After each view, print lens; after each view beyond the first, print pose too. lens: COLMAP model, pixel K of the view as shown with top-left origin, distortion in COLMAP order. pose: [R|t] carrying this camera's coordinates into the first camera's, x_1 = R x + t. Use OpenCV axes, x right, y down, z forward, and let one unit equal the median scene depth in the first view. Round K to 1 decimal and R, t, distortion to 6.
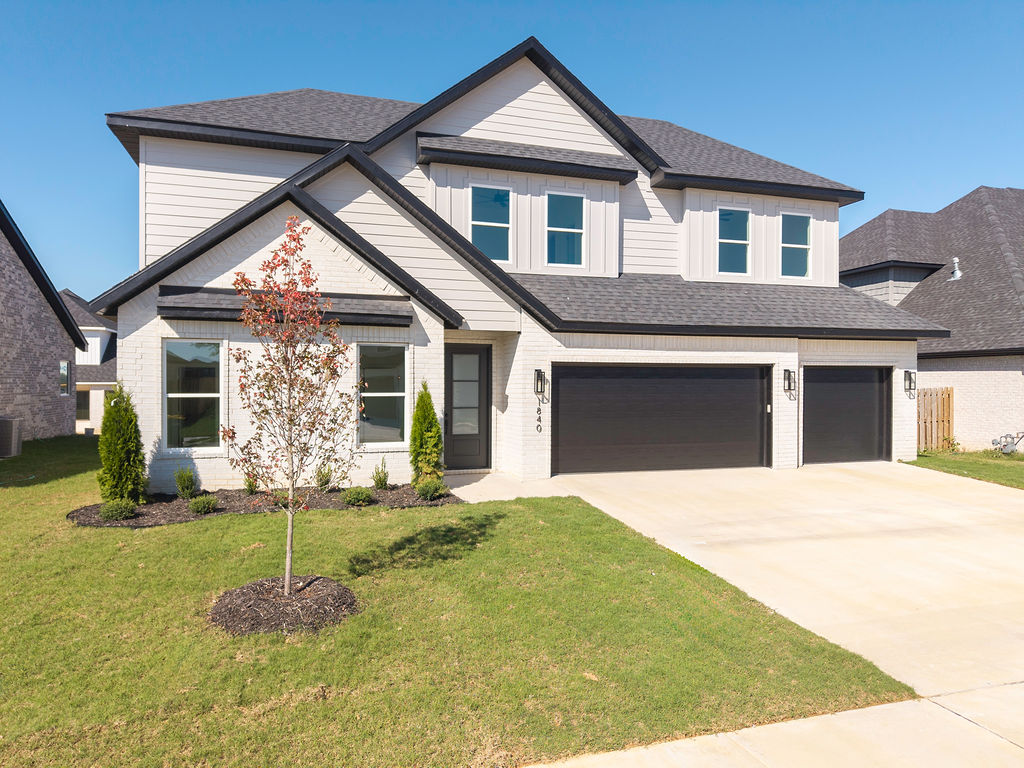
lens RADIAL K [[686.4, 0, 512.4], [0, 686.4, 388.6], [0, 0, 1]] dist [0.039557, -0.051653]
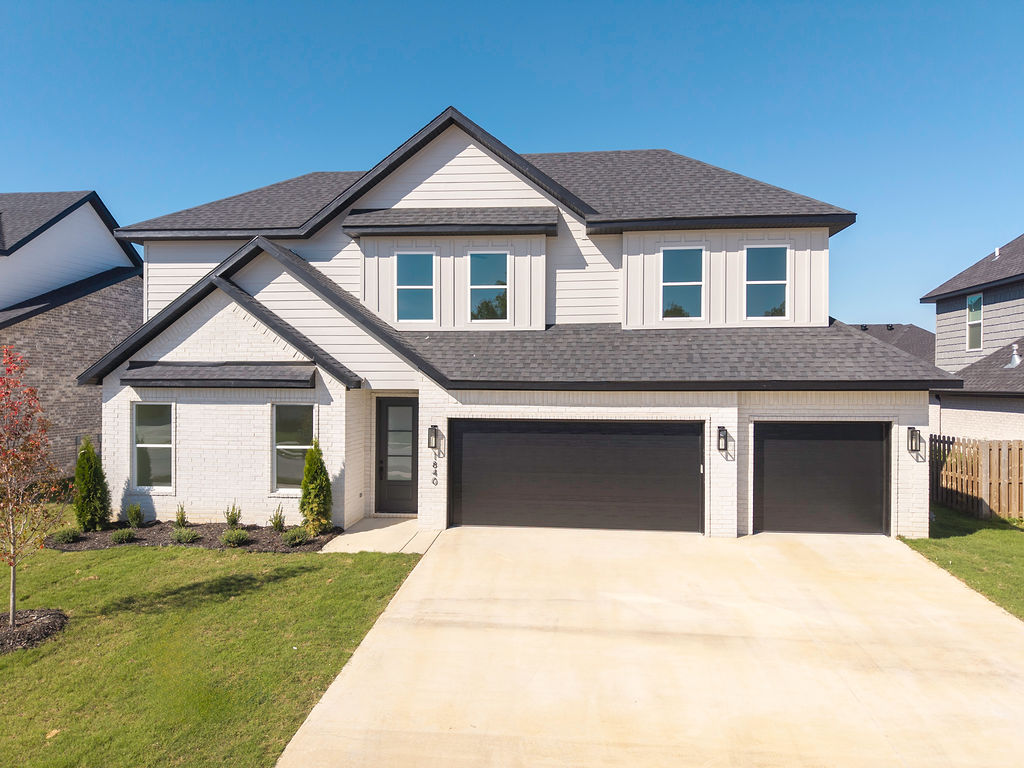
lens RADIAL K [[686.4, 0, 512.4], [0, 686.4, 388.6], [0, 0, 1]] dist [0.039557, -0.051653]
pose [[0.917480, 0.003958, -0.397763, 0.533520], [-0.004393, 0.999990, -0.000181, -0.080183], [0.397759, 0.001913, 0.917488, 0.073528]]
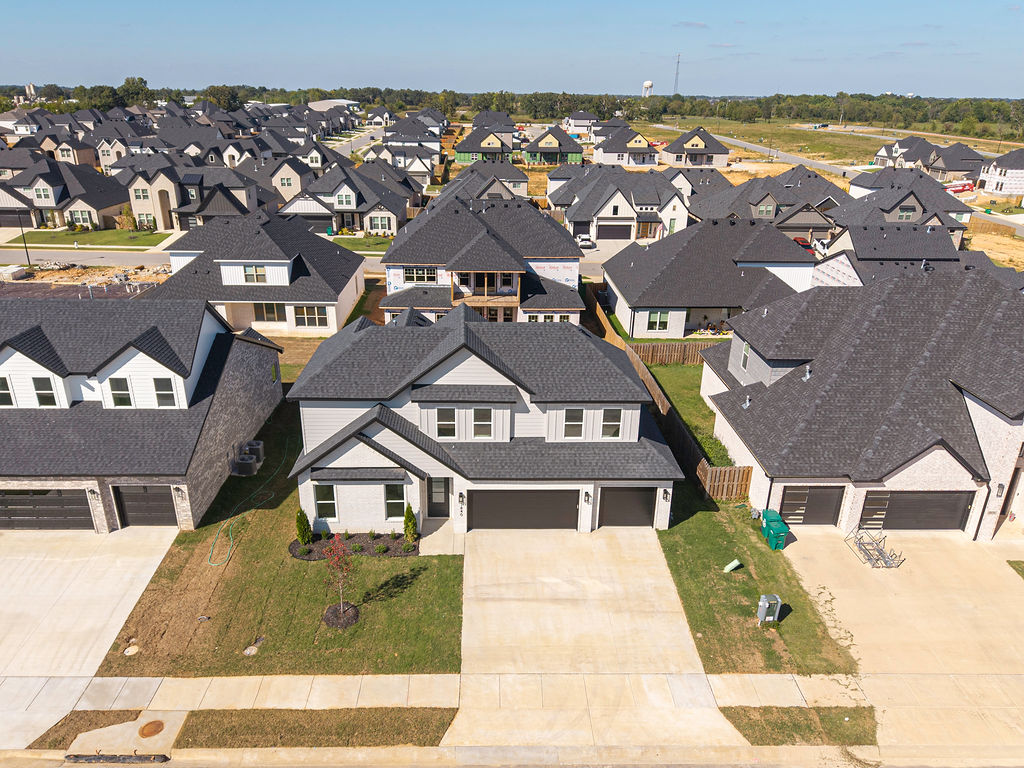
lens RADIAL K [[749.8, 0, 499.9], [0, 749.8, 406.7], [0, 0, 1]] dist [0.028299, -0.030721]
pose [[0.960251, 0.116359, -0.253728, 0.729226], [-0.011829, 0.925121, 0.379488, -1.187460], [0.278886, -0.361402, 0.889725, -1.052287]]
